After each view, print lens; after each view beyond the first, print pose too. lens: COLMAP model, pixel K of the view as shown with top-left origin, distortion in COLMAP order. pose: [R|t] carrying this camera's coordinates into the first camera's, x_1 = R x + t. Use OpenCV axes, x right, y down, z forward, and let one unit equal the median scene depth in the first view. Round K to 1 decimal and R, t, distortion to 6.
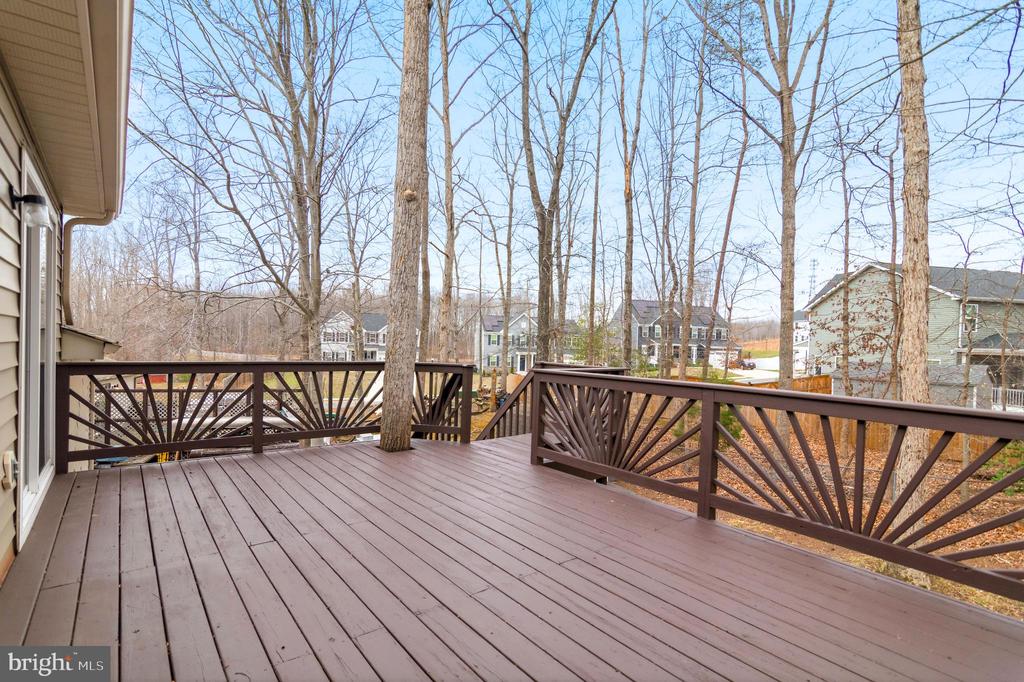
lens RADIAL K [[506.1, 0, 517.9], [0, 506.1, 347.4], [0, 0, 1]] dist [0.003428, 0.001067]
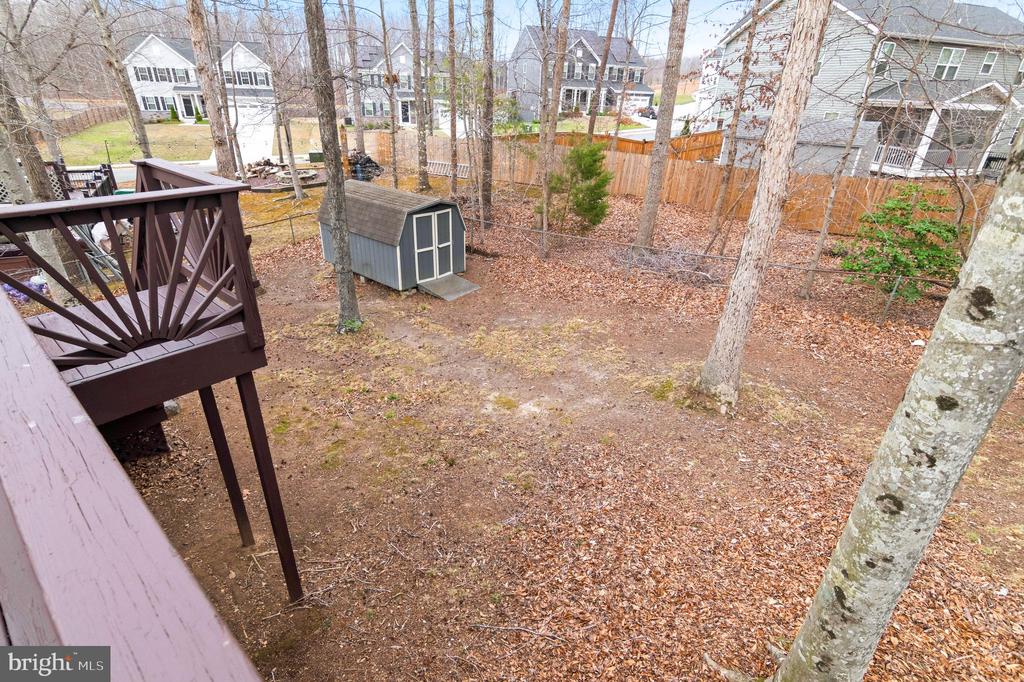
lens RADIAL K [[506.1, 0, 517.9], [0, 506.1, 347.4], [0, 0, 1]] dist [0.003428, 0.001067]
pose [[0.987175, -0.068179, 0.144353, 0.135985], [-0.005153, 0.890140, 0.455658, -0.016336], [-0.159561, -0.450558, 0.878372, 0.138230]]
